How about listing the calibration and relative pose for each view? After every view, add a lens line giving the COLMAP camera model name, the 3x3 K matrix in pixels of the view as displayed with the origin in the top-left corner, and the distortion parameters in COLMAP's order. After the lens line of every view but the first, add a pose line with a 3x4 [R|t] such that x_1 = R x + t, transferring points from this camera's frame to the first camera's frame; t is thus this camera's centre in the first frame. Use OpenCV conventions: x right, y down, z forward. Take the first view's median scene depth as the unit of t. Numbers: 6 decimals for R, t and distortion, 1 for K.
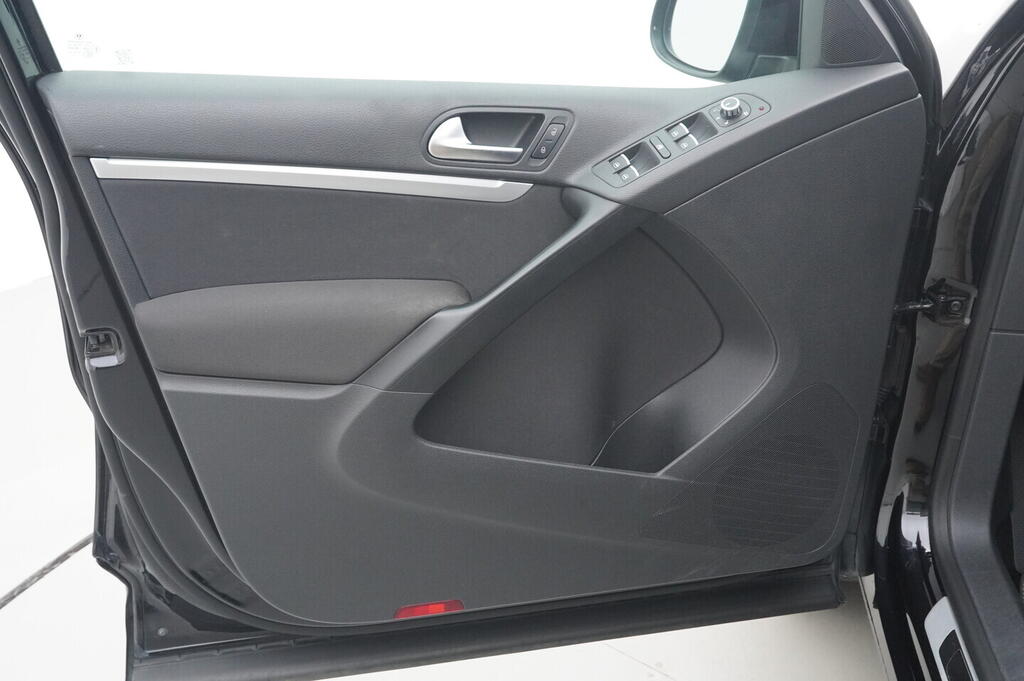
lens RADIAL K [[1022.5, 0, 512.0], [0, 1022.5, 340.5], [0, 0, 1]] dist [-0.024013, 0.043807]
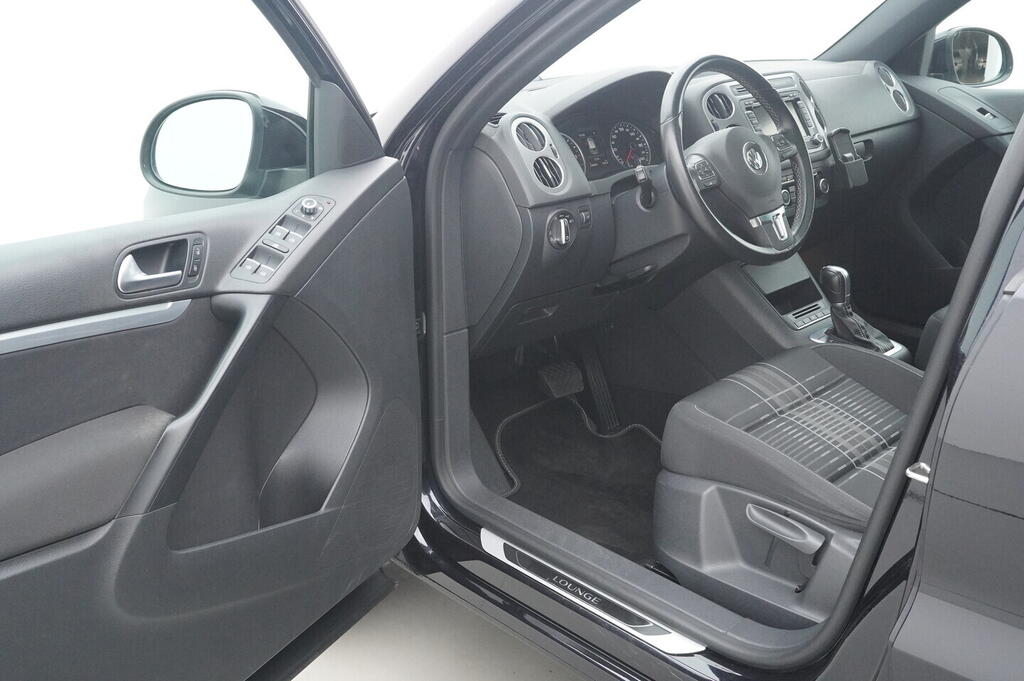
lens RADIAL K [[1022.5, 0, 512.0], [0, 1022.5, 340.5], [0, 0, 1]] dist [-0.024013, 0.043807]
pose [[0.624522, -0.260712, 0.736208, -0.621869], [0.348001, 0.936782, 0.036534, -0.025682], [-0.699191, 0.233385, 0.675769, -0.020291]]
